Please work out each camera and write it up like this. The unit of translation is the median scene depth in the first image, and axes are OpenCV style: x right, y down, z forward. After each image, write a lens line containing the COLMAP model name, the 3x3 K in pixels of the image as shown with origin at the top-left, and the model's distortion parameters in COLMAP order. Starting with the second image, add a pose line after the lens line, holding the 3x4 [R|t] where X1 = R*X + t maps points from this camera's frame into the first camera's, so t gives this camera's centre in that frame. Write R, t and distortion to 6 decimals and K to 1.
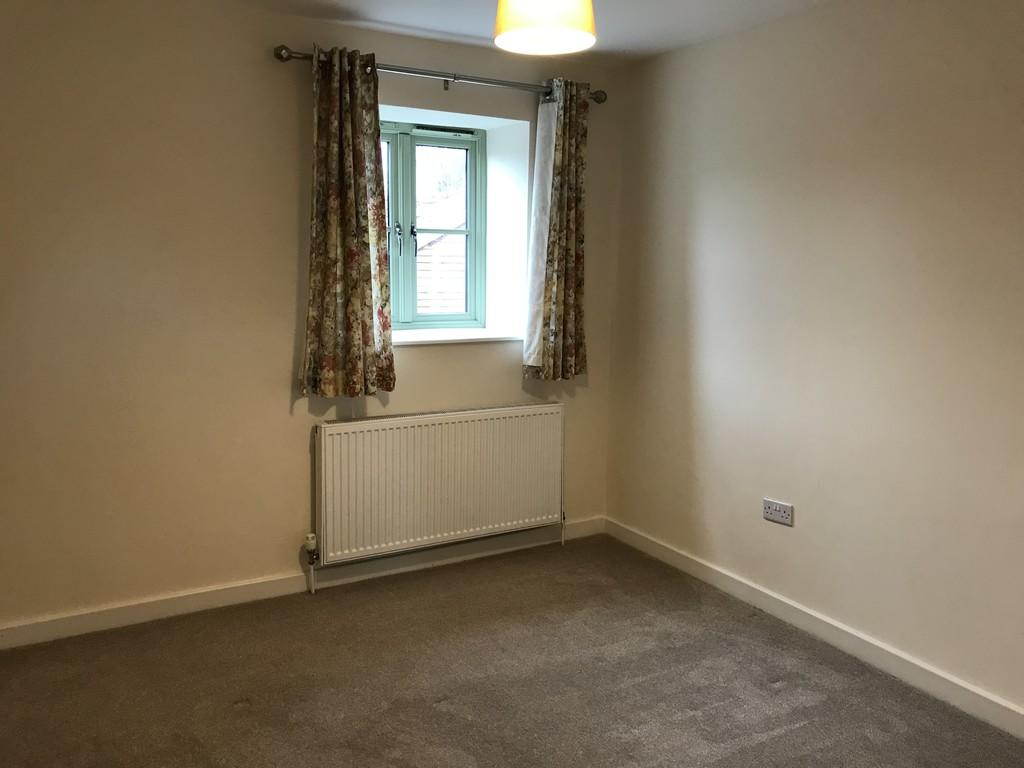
lens RADIAL K [[831.3, 0, 507.6], [0, 831.3, 380.2], [0, 0, 1]] dist [0.064962, -0.079733]
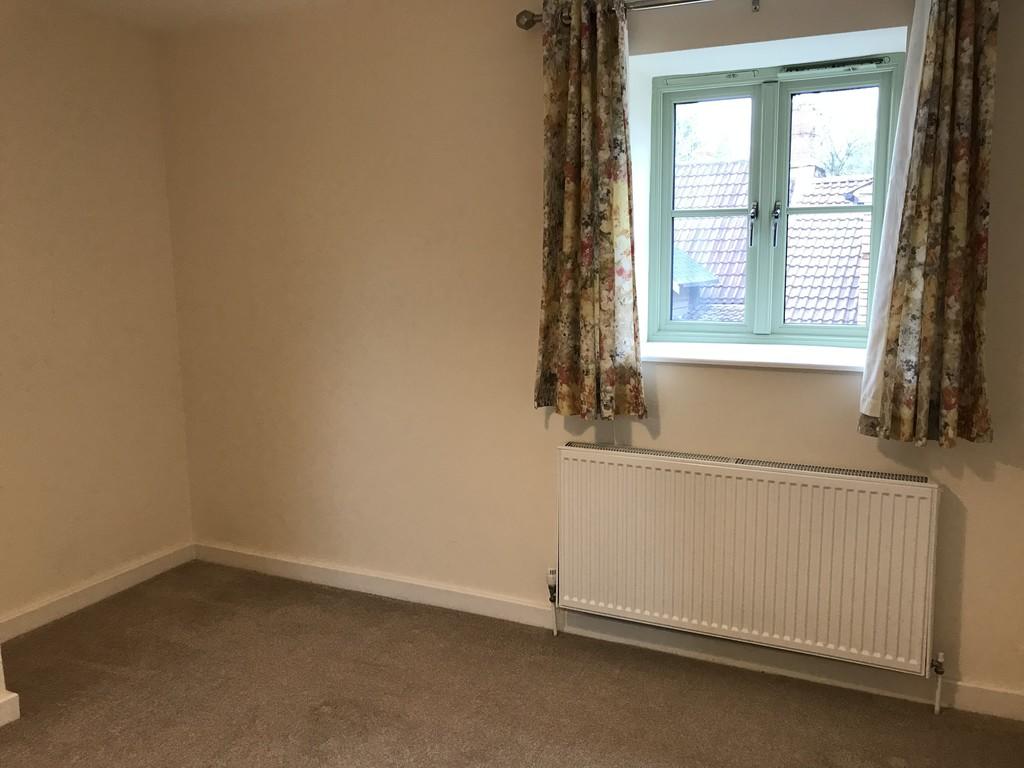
lens RADIAL K [[831.3, 0, 514.3], [0, 831.3, 379.8], [0, 0, 1]] dist [0.064962, -0.079733]
pose [[0.576239, 0.106919, -0.810257, 0.398378], [-0.104280, 0.992921, 0.056861, -0.052798], [0.810601, 0.051728, 0.583310, 0.412917]]
